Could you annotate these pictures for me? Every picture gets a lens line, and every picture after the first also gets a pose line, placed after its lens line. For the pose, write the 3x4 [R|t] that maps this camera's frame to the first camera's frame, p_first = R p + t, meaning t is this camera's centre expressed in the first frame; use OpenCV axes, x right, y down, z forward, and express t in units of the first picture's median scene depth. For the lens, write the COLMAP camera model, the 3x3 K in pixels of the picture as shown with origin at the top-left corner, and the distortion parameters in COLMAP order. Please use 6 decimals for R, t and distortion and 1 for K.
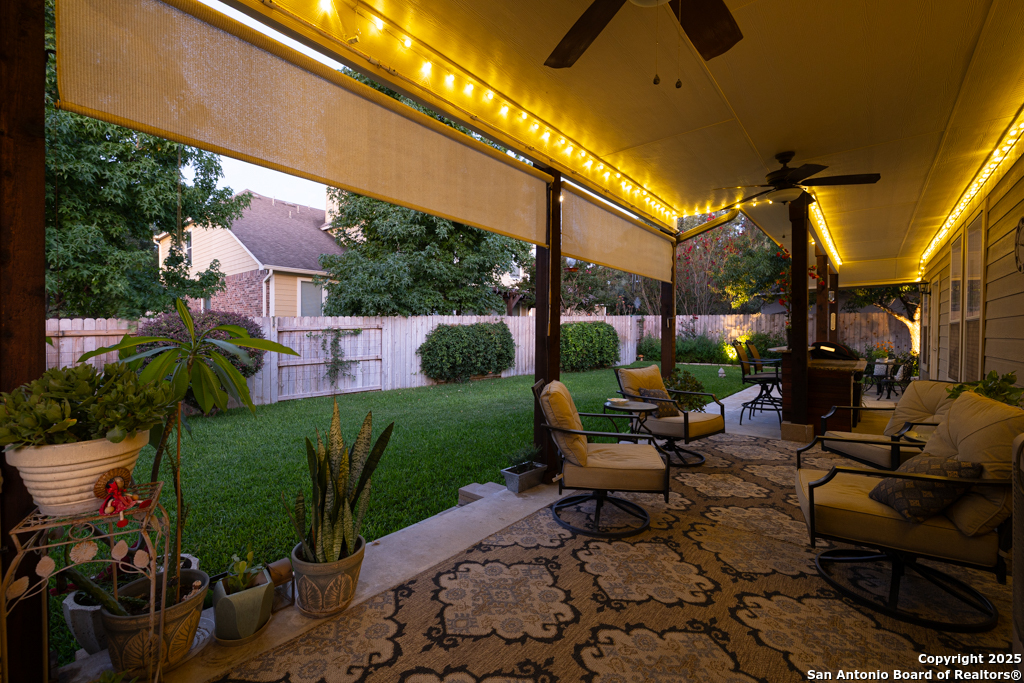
lens RADIAL K [[439.3, 0, 513.5], [0, 439.3, 341.2], [0, 0, 1]] dist [-0.001083, 0.001619]
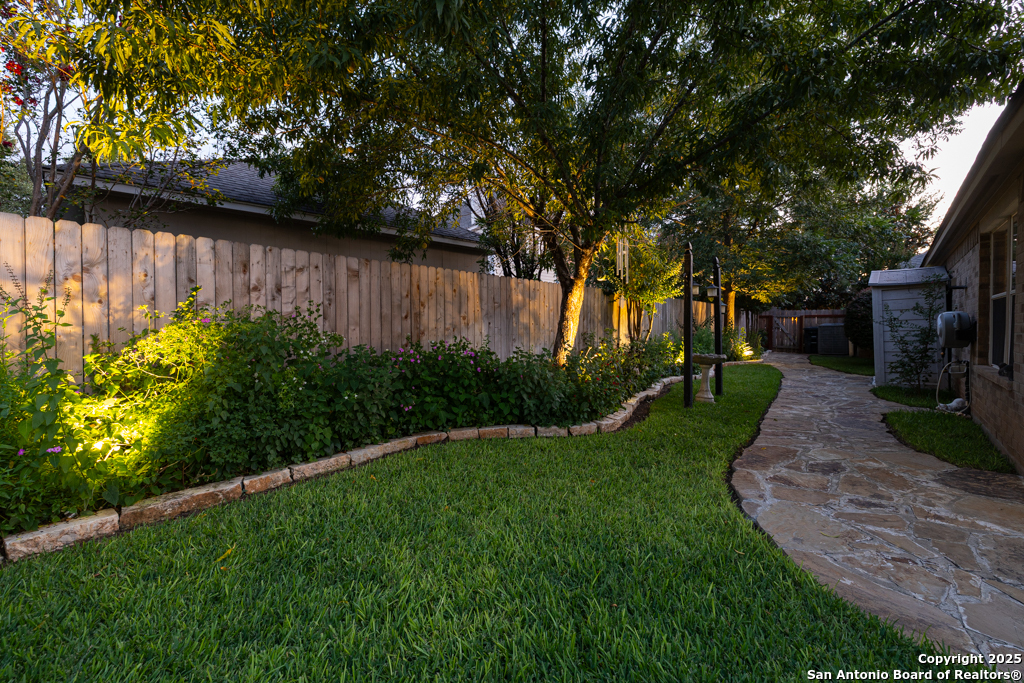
lens RADIAL K [[439.3, 0, 505.2], [0, 439.3, 336.1], [0, 0, 1]] dist [-0.001083, 0.001619]
pose [[0.042673, -0.030185, 0.998633, 0.368162], [0.030612, 0.999114, 0.028891, -0.010449], [-0.998620, 0.029338, 0.043559, 0.911121]]
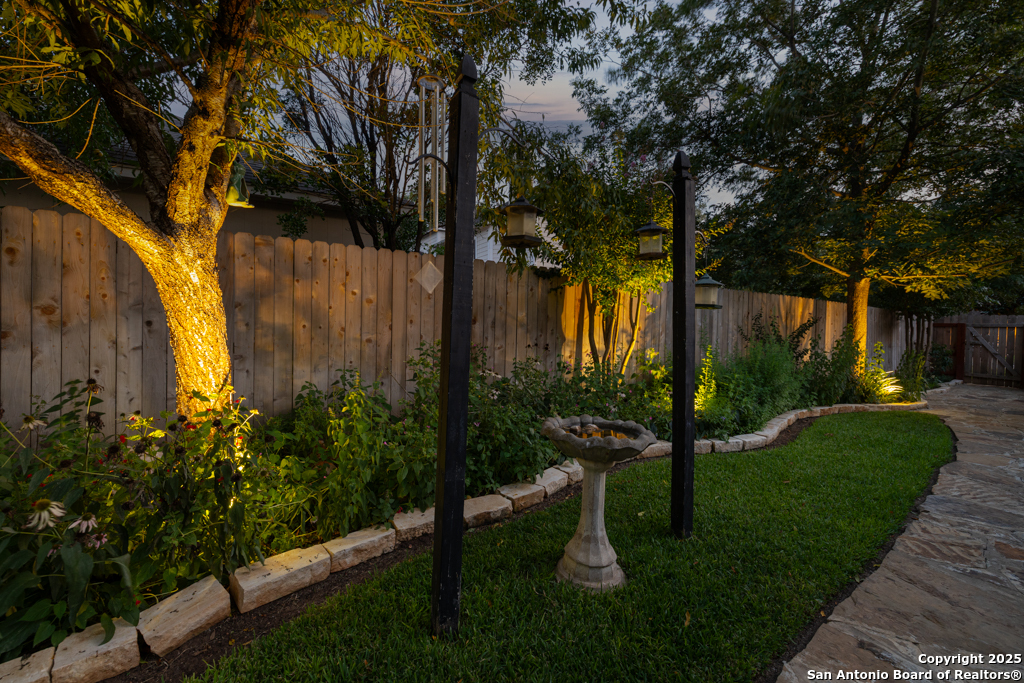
lens RADIAL K [[439.3, 0, 496.2], [0, 439.3, 338.3], [0, 0, 1]] dist [-0.001083, 0.001619]
pose [[0.332286, -0.018899, 0.942989, 0.677474], [0.011801, 0.999804, 0.015879, -0.005019], [-0.943105, 0.005852, 0.332444, 0.705786]]
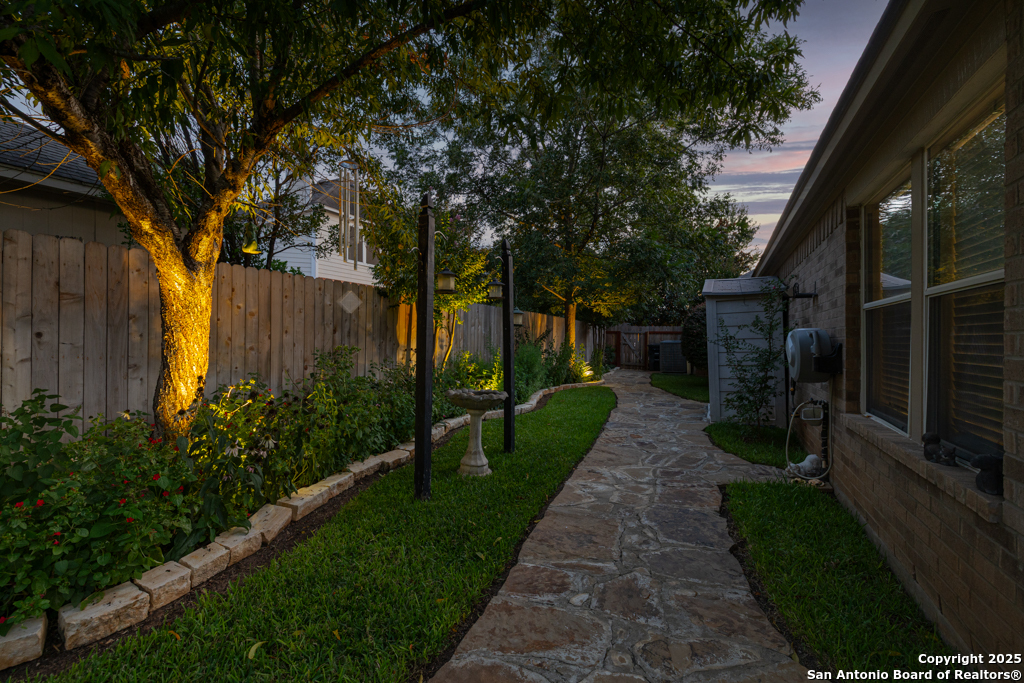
lens RADIAL K [[439.3, 0, 511.6], [0, 439.3, 335.3], [0, 0, 1]] dist [-0.001083, 0.001619]
pose [[-0.232044, -0.001348, 0.972704, 0.557172], [0.014660, 0.999881, 0.004883, -0.008509], [-0.972595, 0.015393, -0.231997, 0.765855]]
